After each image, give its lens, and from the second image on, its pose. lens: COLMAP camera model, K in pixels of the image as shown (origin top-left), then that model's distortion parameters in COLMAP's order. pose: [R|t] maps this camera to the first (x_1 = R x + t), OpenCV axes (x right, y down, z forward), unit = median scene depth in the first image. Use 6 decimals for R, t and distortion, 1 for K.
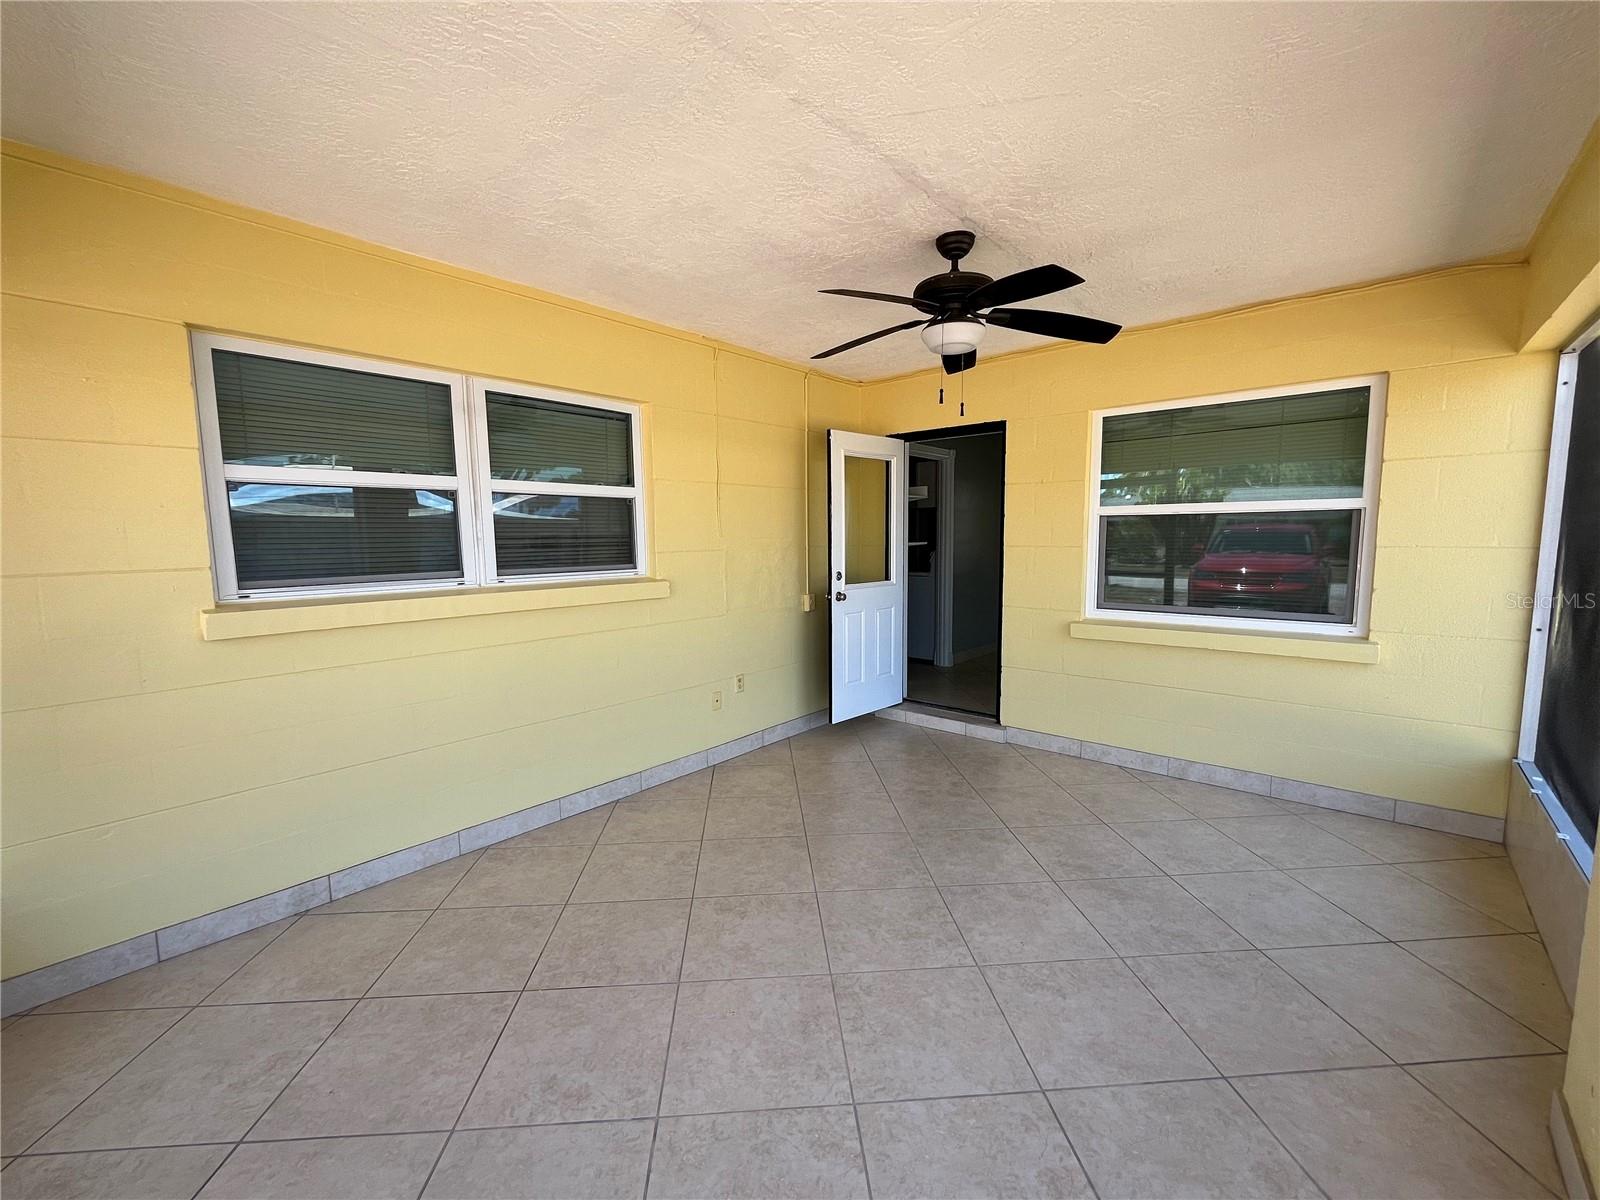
lens RADIAL K [[655.1, 0, 796.8], [0, 655.1, 603.4], [0, 0, 1]] dist [-0.003576, 0.000638]
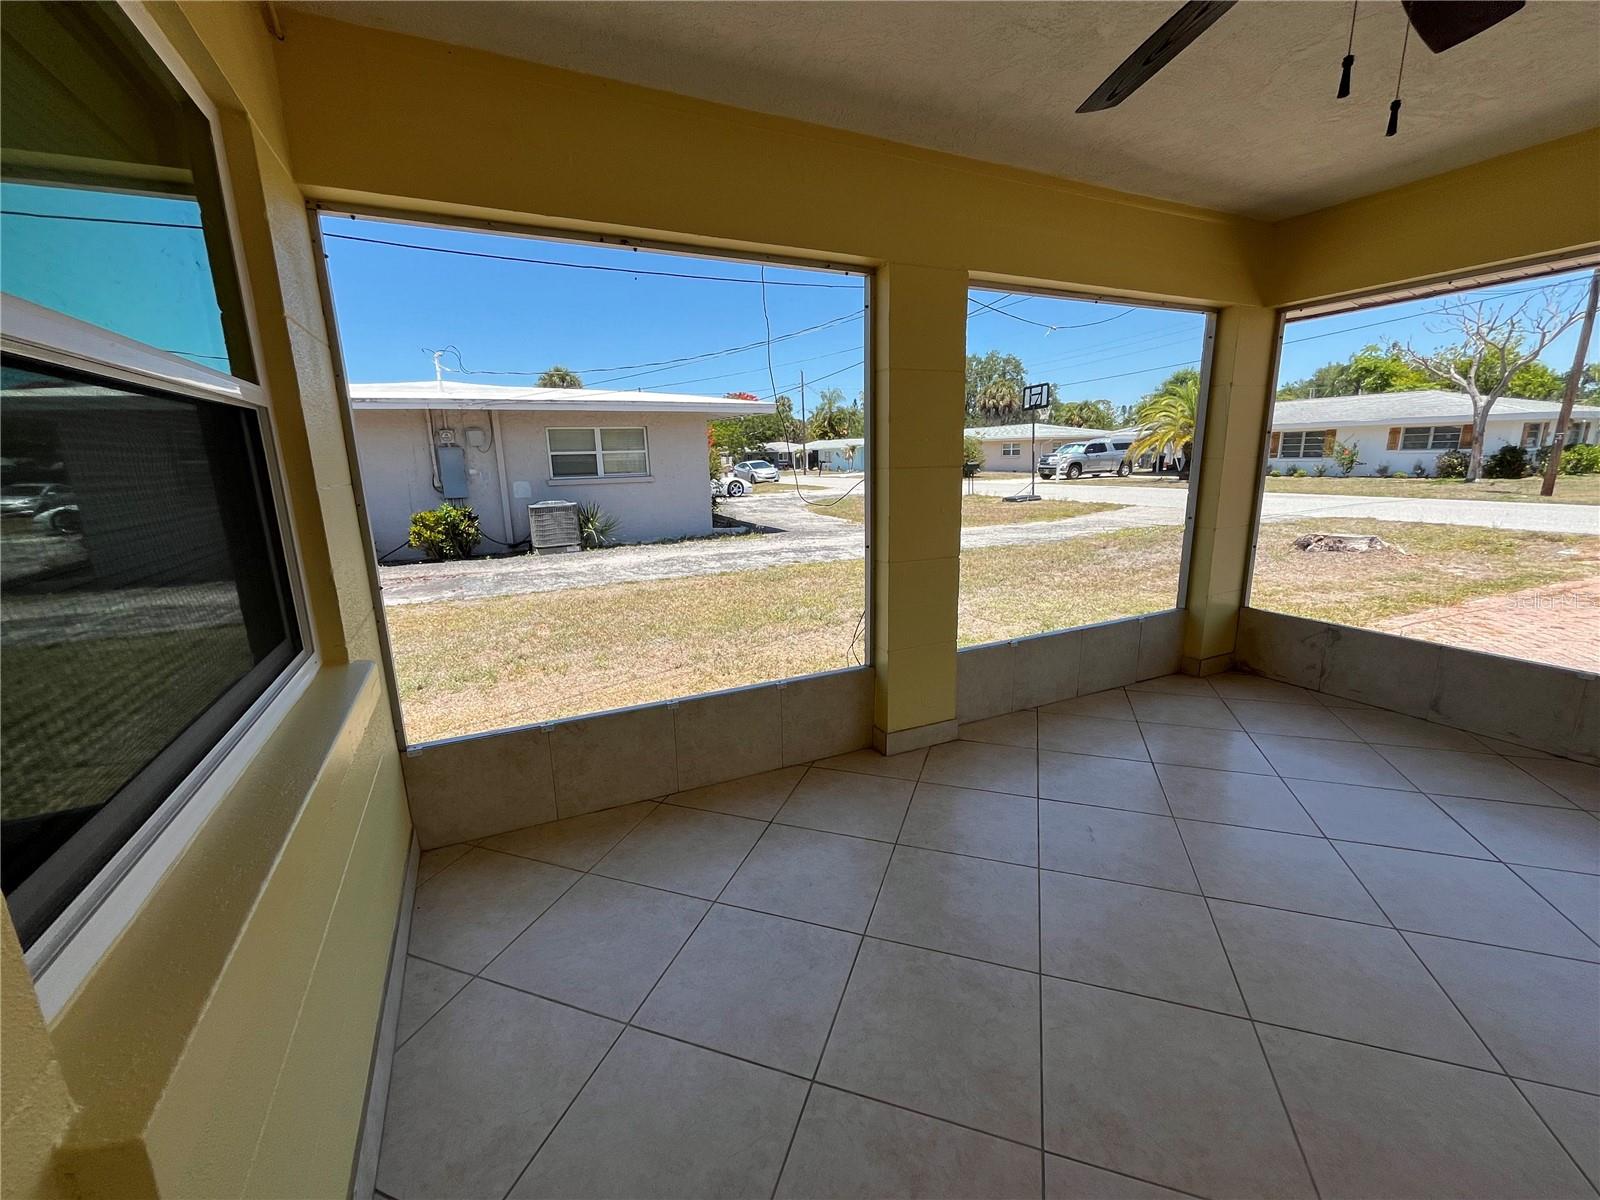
lens RADIAL K [[655.1, 0, 796.8], [0, 655.1, 603.4], [0, 0, 1]] dist [-0.003576, 0.000638]
pose [[-0.918476, -0.054964, 0.391639, 0.362522], [0.075737, 0.947520, 0.310597, -0.148681], [-0.388157, 0.314938, -0.866111, 1.477457]]
